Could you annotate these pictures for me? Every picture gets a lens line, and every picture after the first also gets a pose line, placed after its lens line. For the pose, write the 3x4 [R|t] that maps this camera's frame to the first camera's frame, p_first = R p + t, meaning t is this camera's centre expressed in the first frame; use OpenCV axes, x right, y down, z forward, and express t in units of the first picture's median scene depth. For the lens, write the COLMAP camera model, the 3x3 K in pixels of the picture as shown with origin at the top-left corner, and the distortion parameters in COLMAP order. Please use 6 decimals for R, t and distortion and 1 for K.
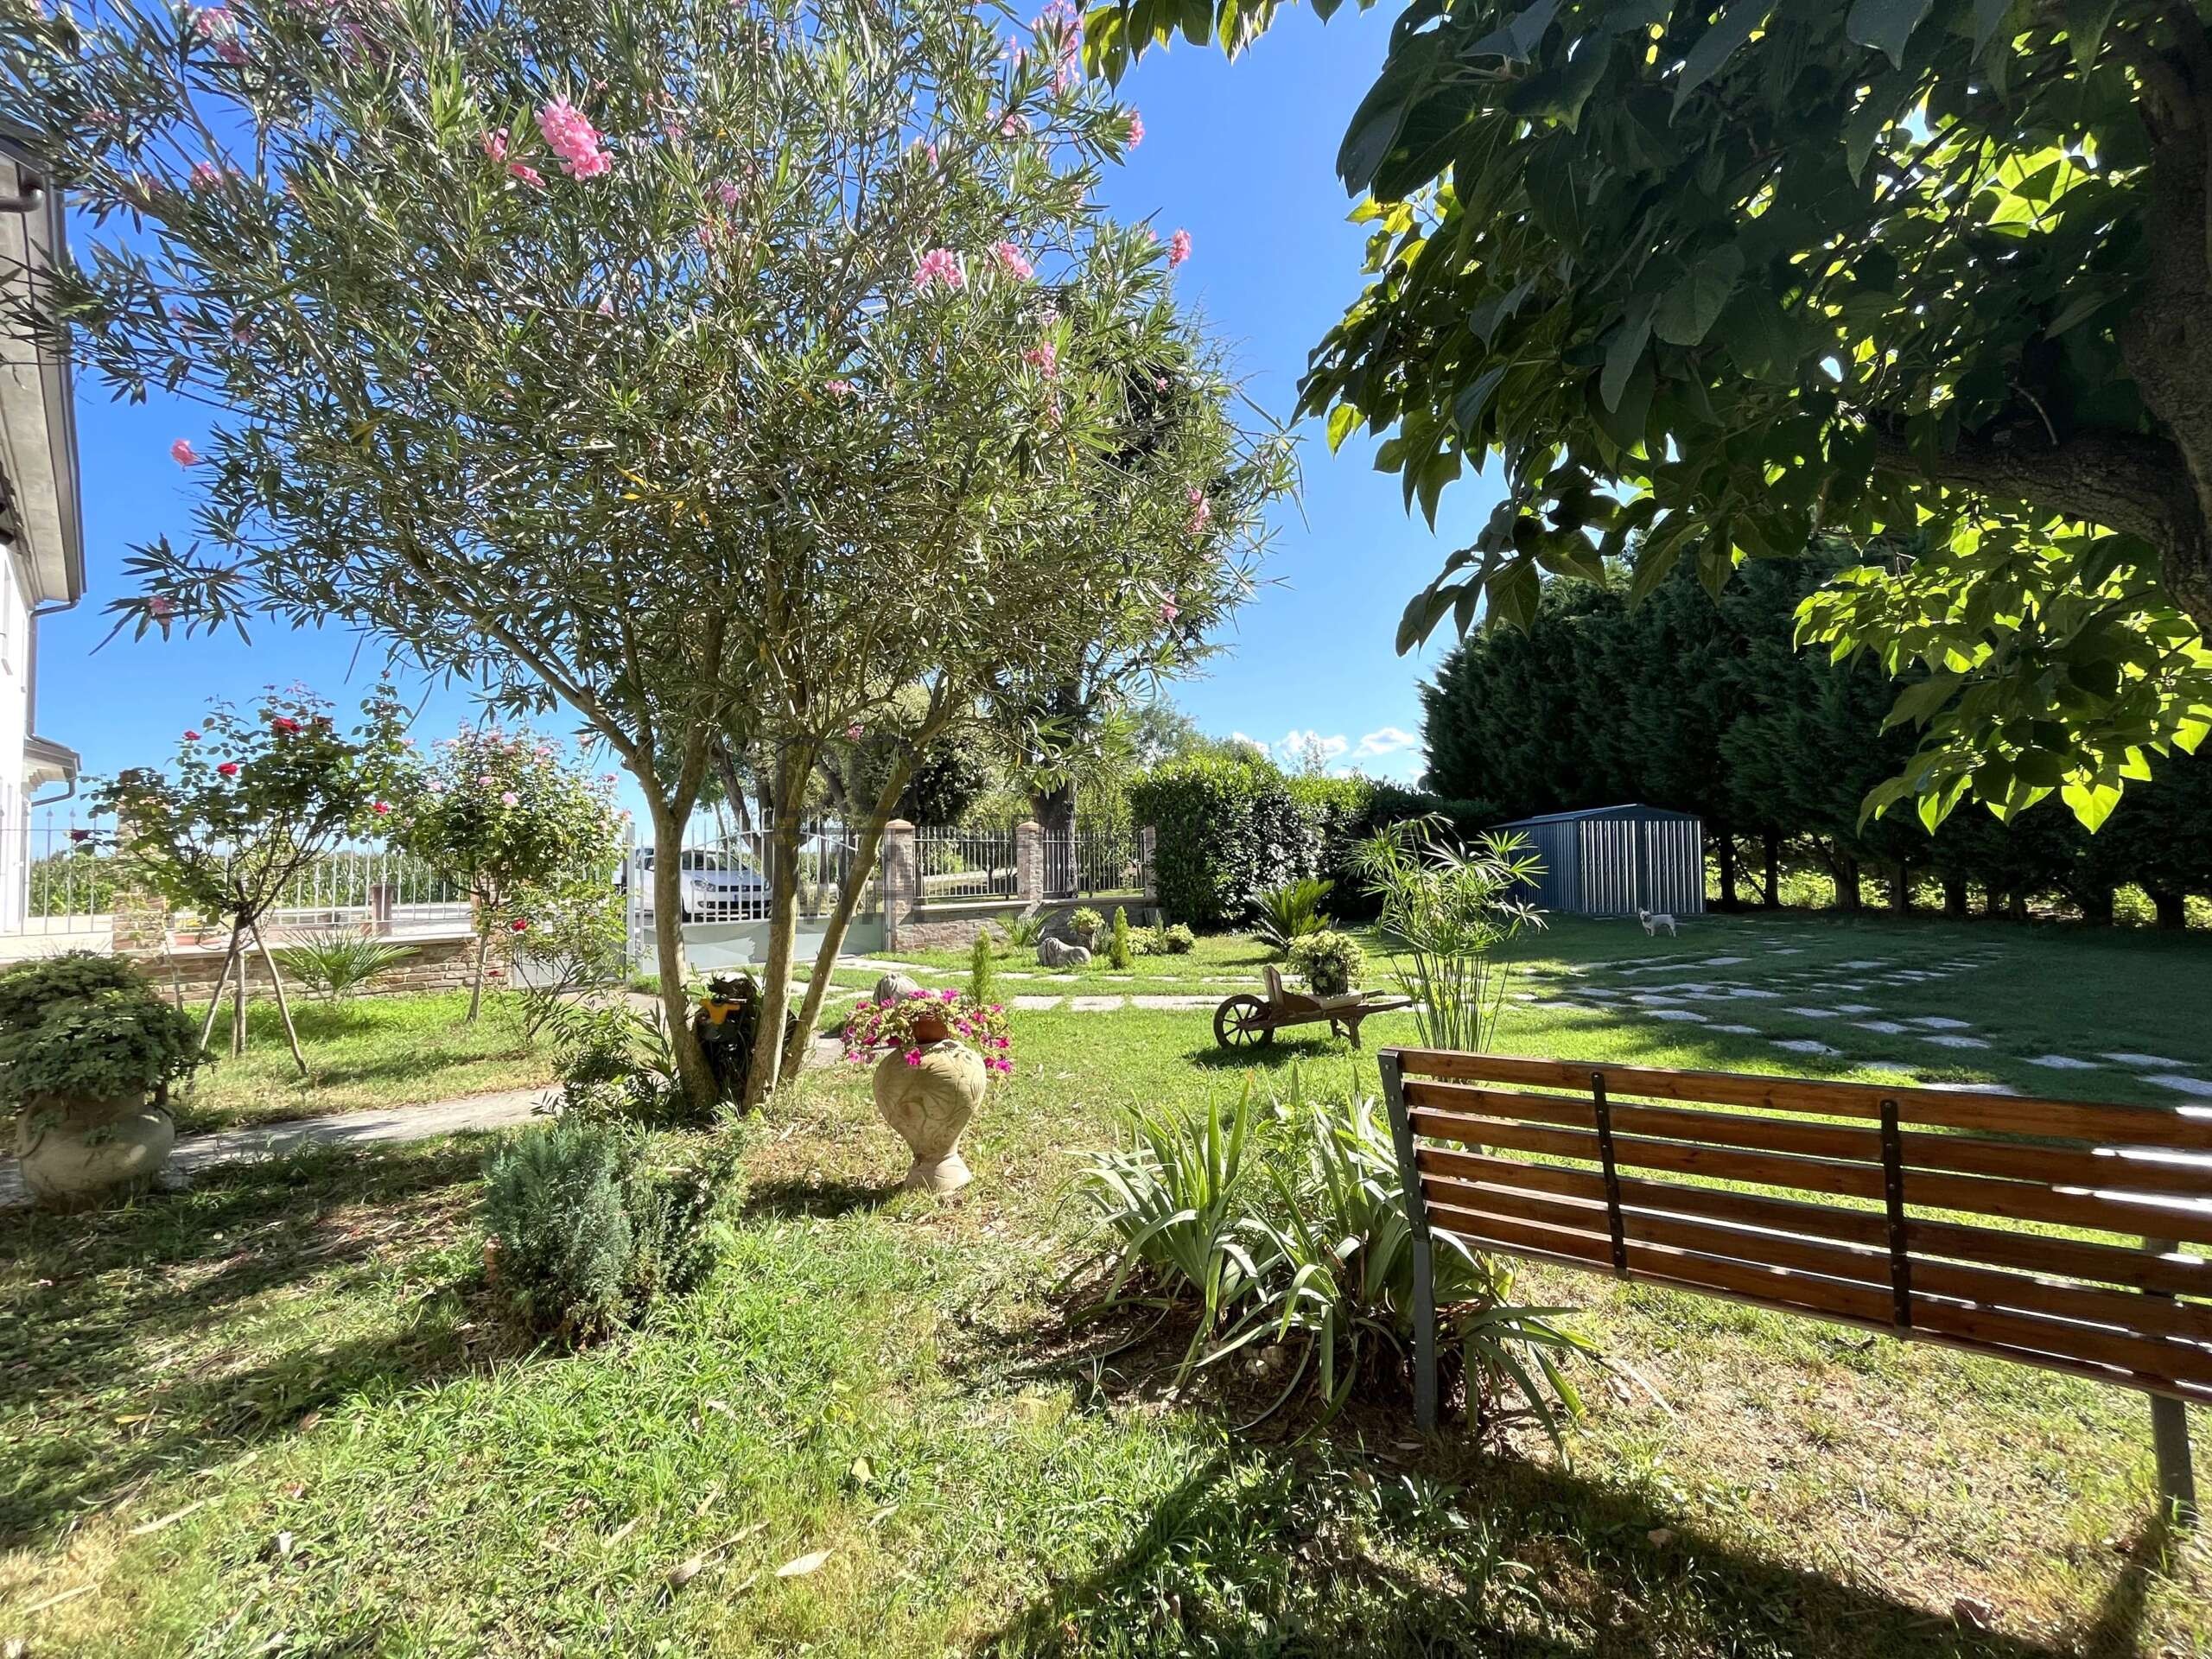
lens RADIAL K [[902.4, 0, 1105.6], [0, 902.4, 829.6], [0, 0, 1]] dist [-0.001613, -0.000116]
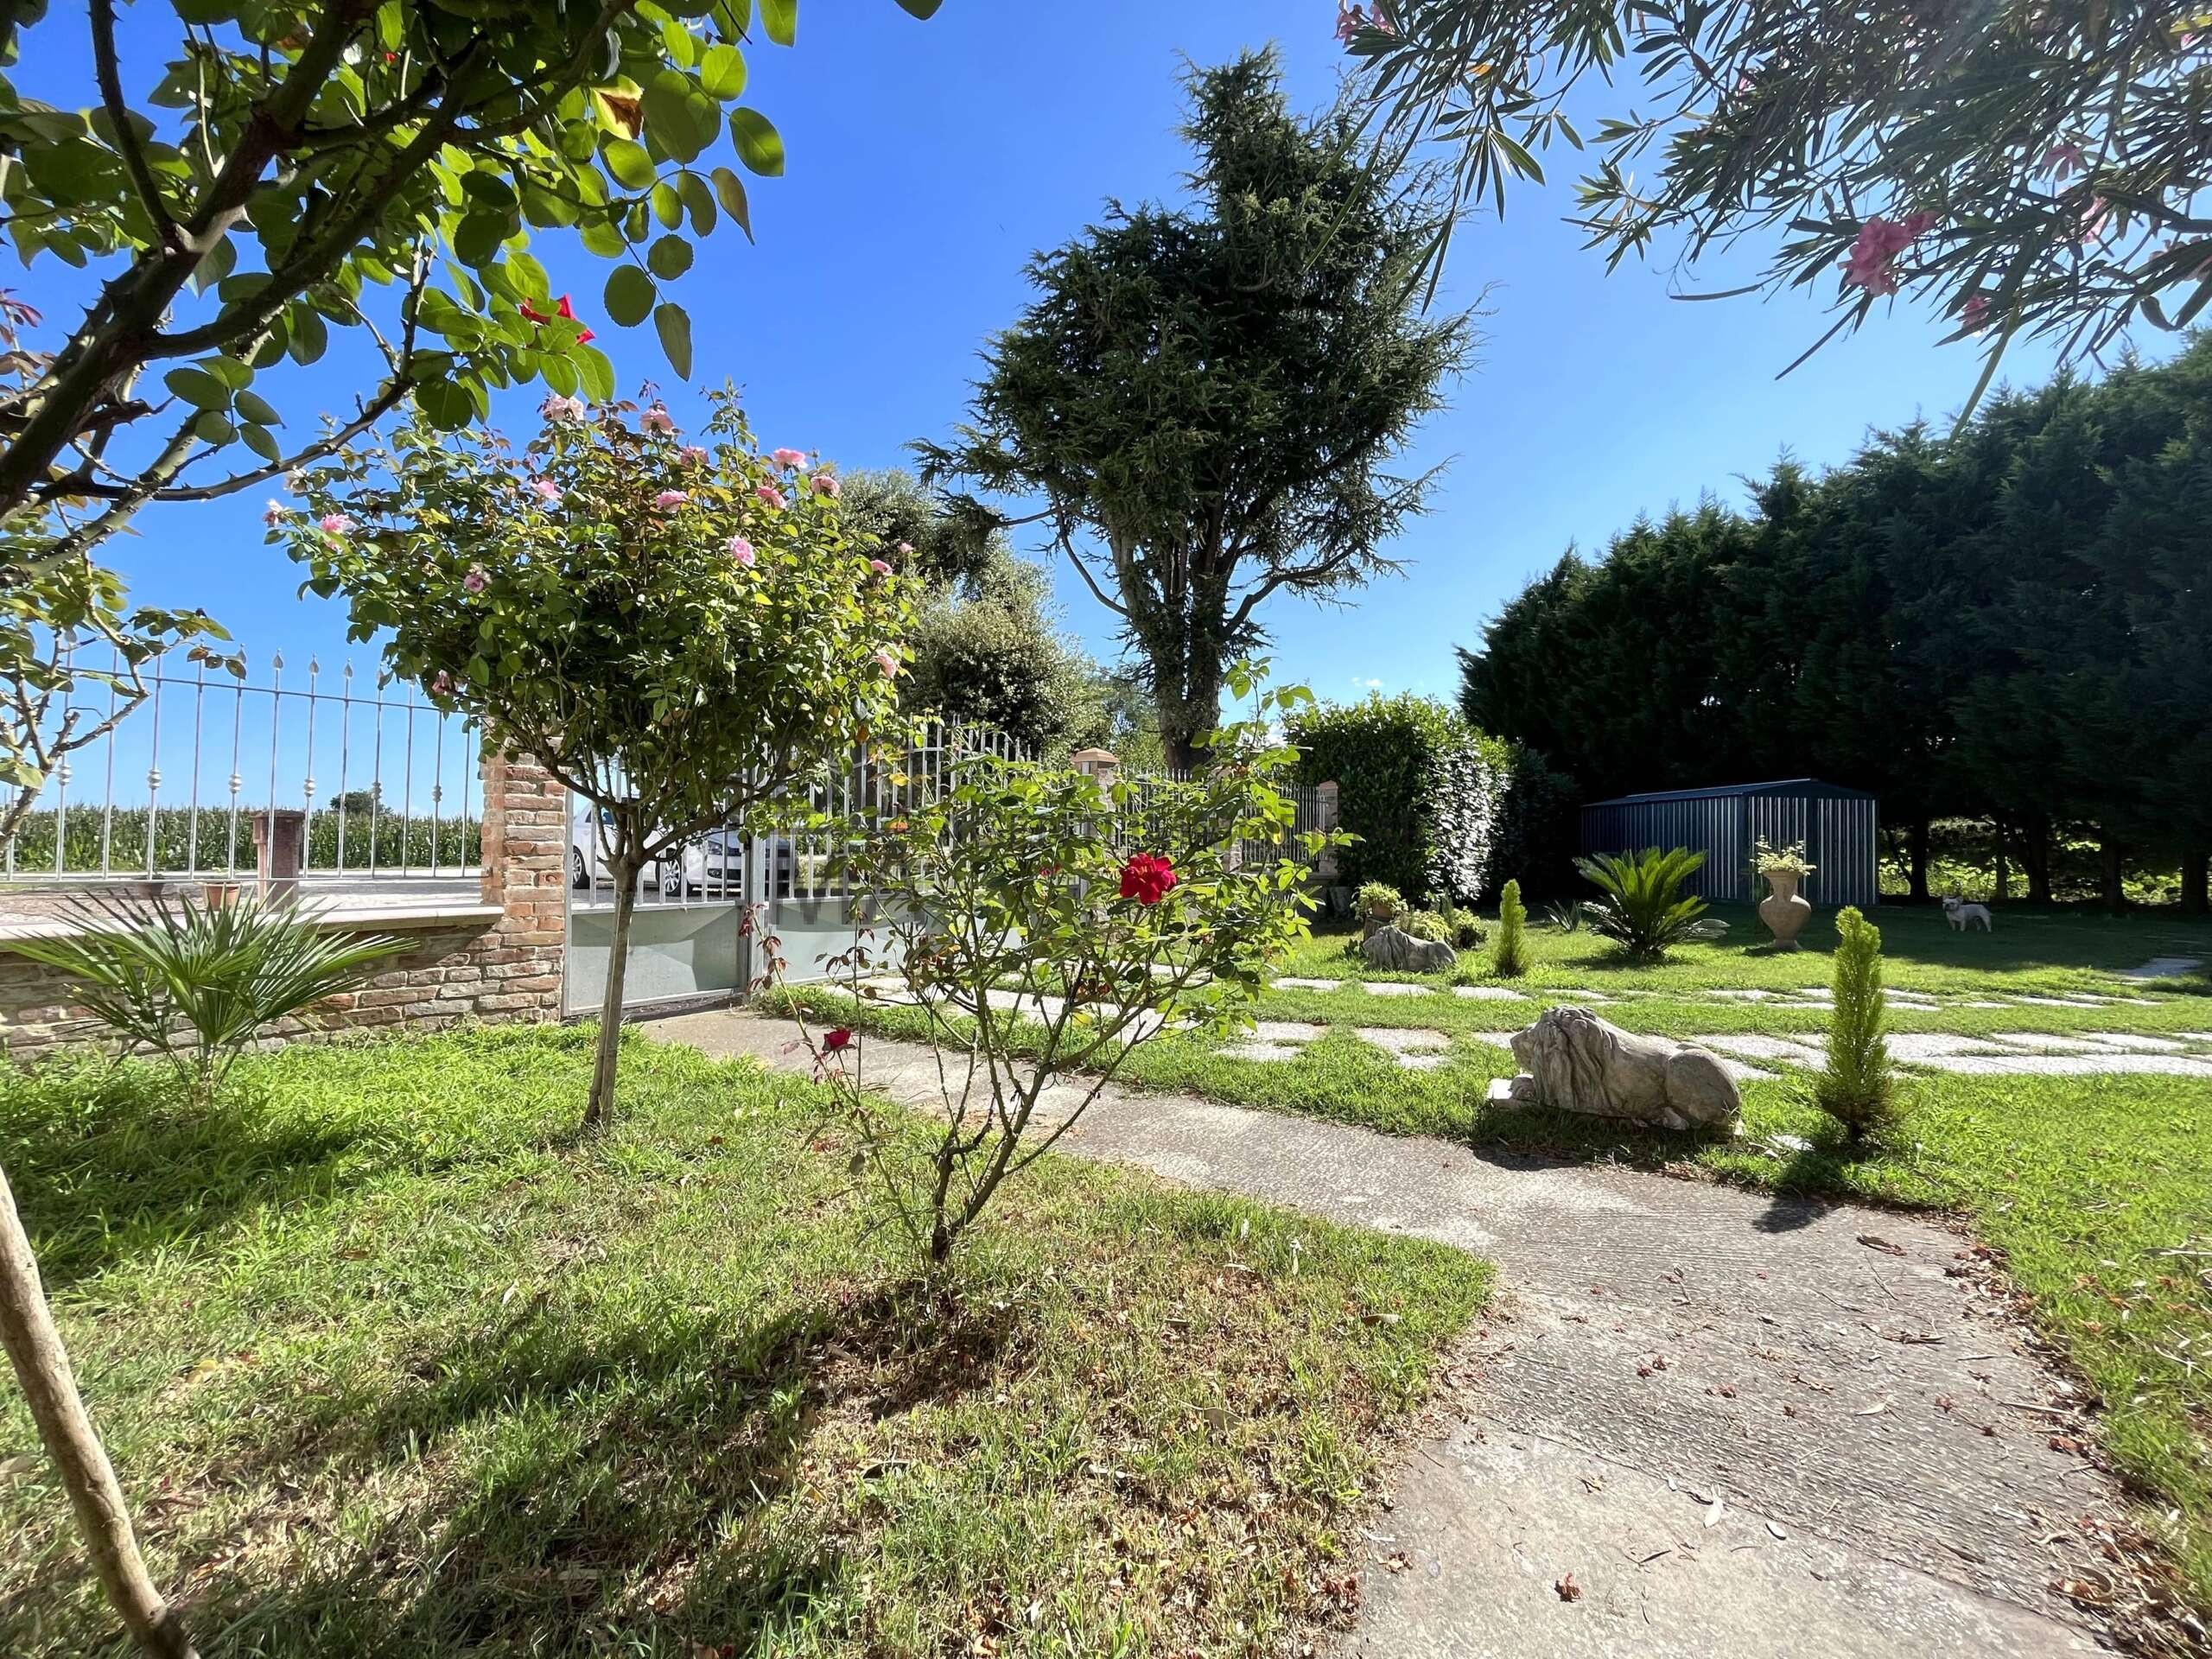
lens RADIAL K [[902.4, 0, 1105.7], [0, 902.4, 823.7], [0, 0, 1]] dist [-0.001613, -0.000116]
pose [[0.993237, 0.024116, 0.113571, -1.079437], [-0.025331, 0.999636, 0.009267, 0.141262], [-0.113306, -0.012081, 0.993487, 1.187724]]
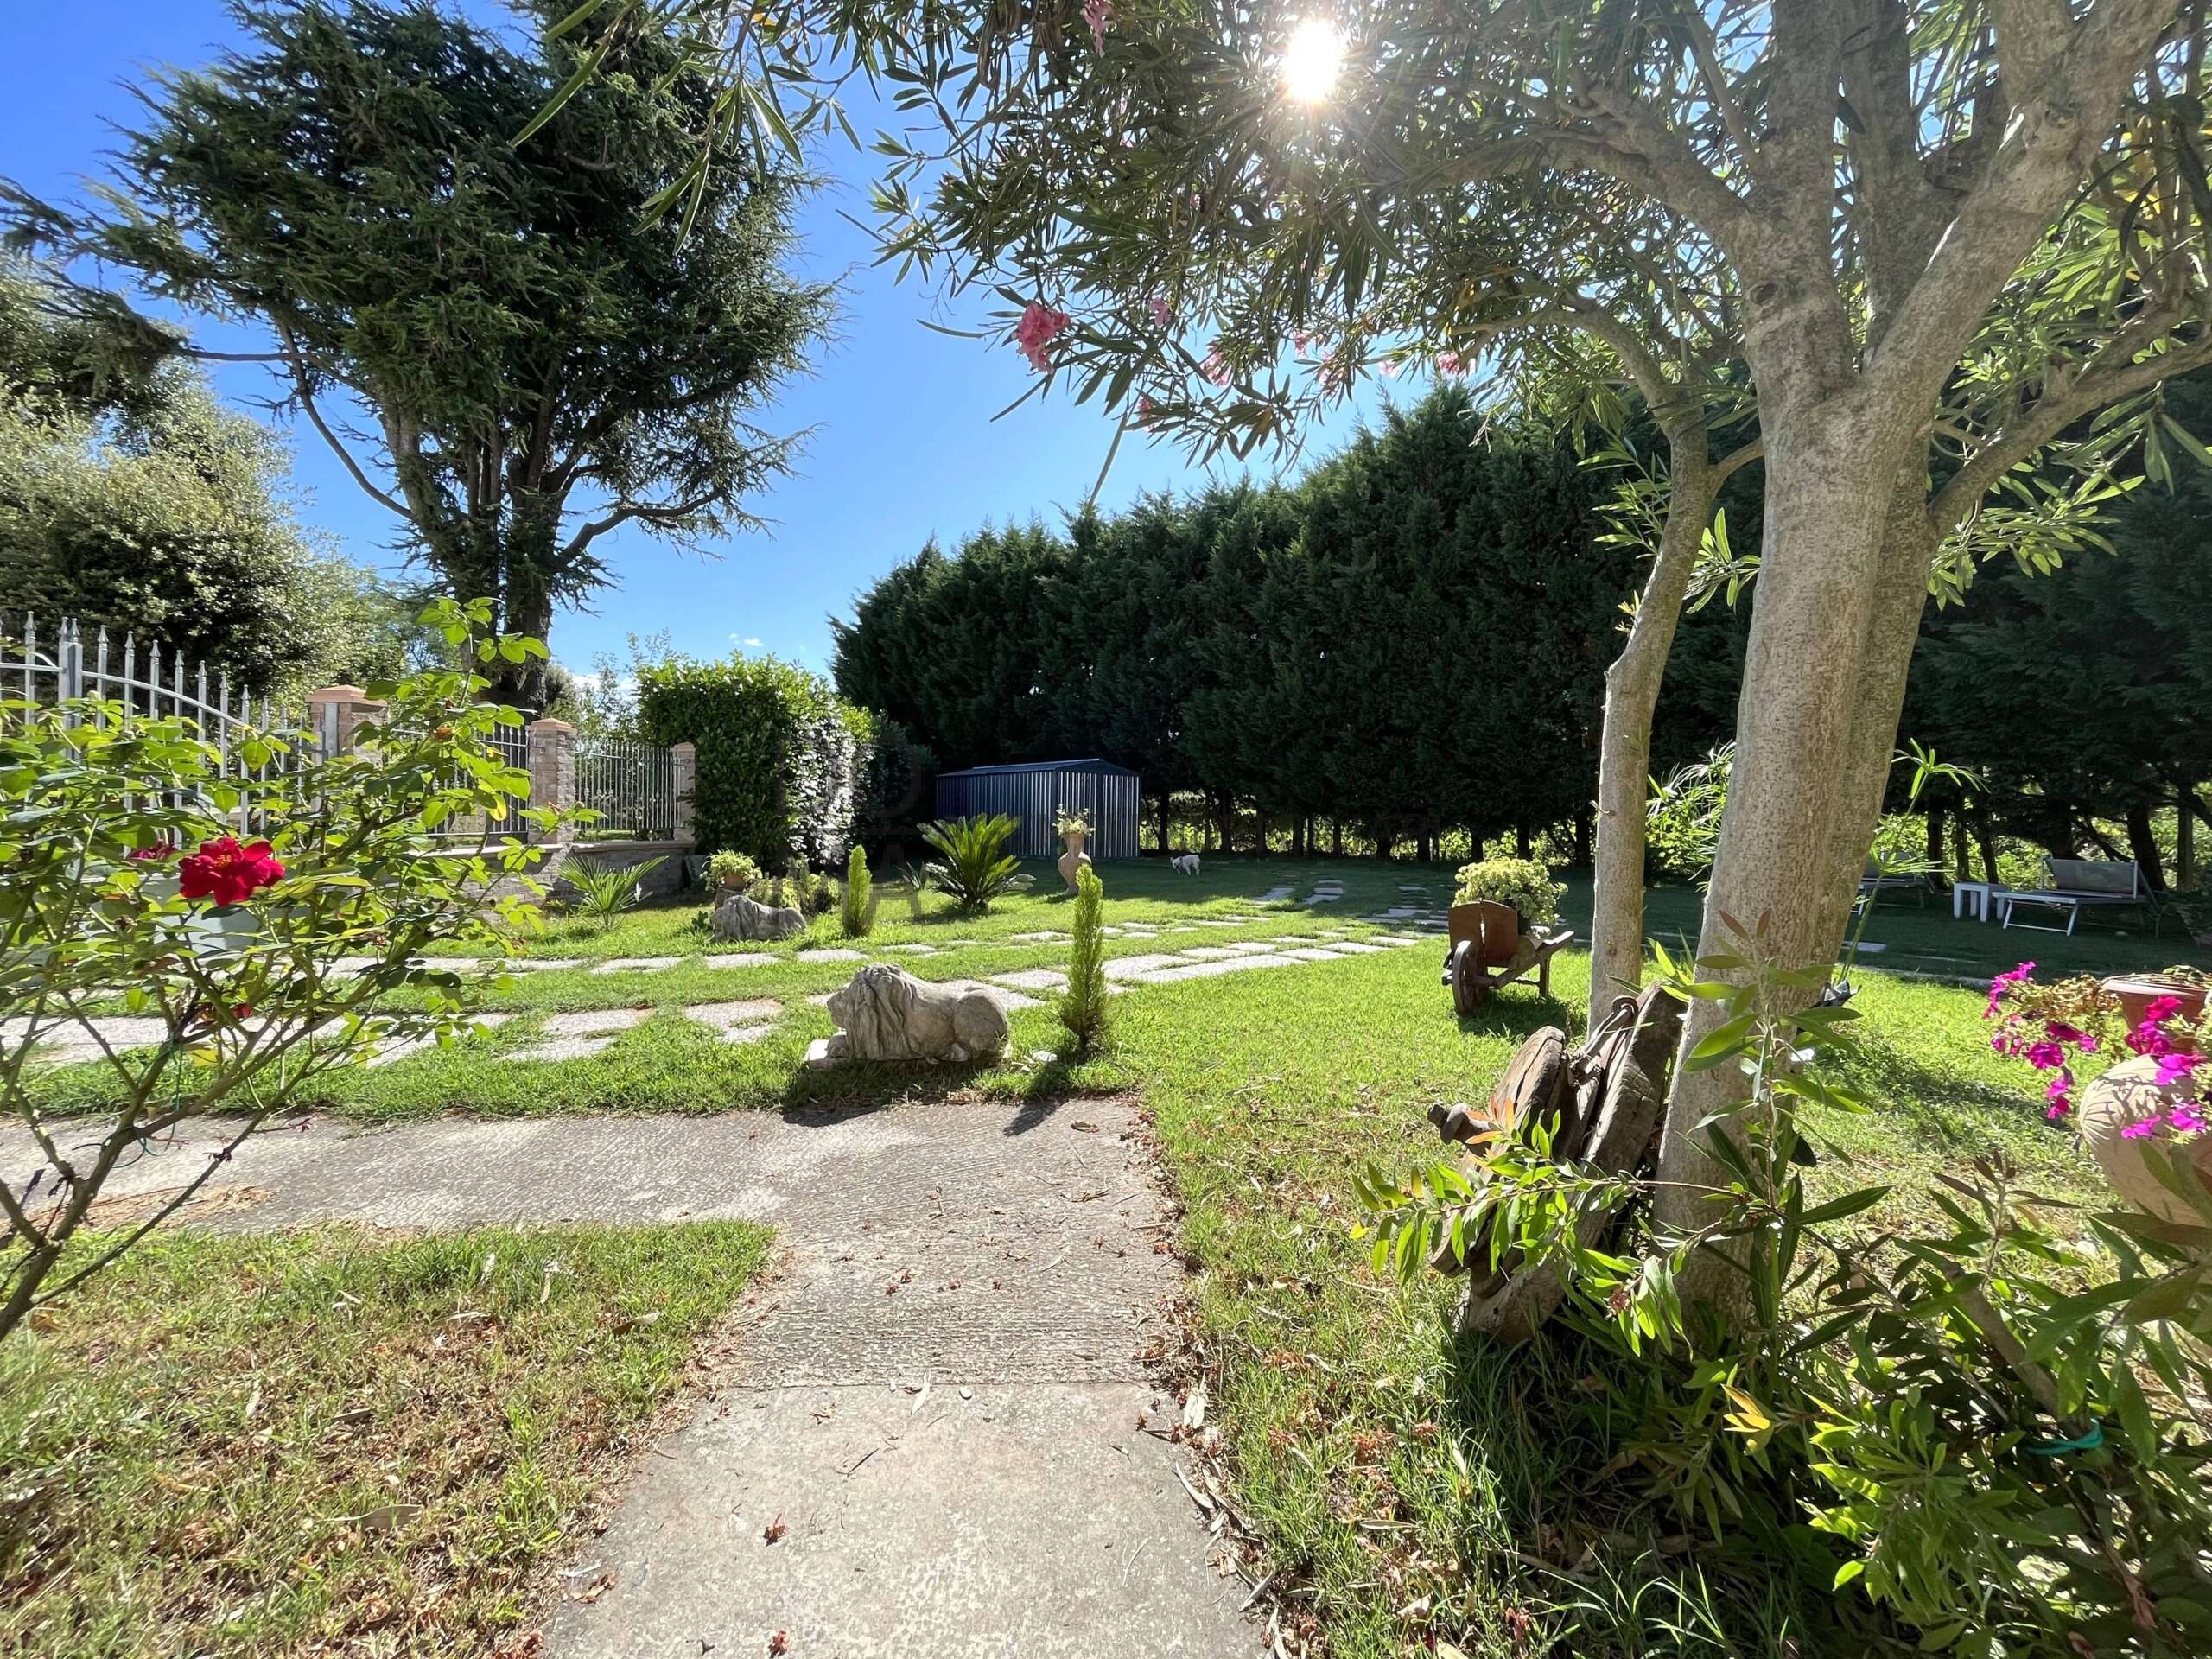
lens RADIAL K [[902.4, 0, 1105.3], [0, 902.4, 823.0], [0, 0, 1]] dist [-0.001613, -0.000116]
pose [[0.713128, 0.013650, 0.700901, -1.020870], [-0.042655, 0.998803, 0.023947, 0.133630], [-0.699735, -0.046974, 0.712857, 1.168340]]
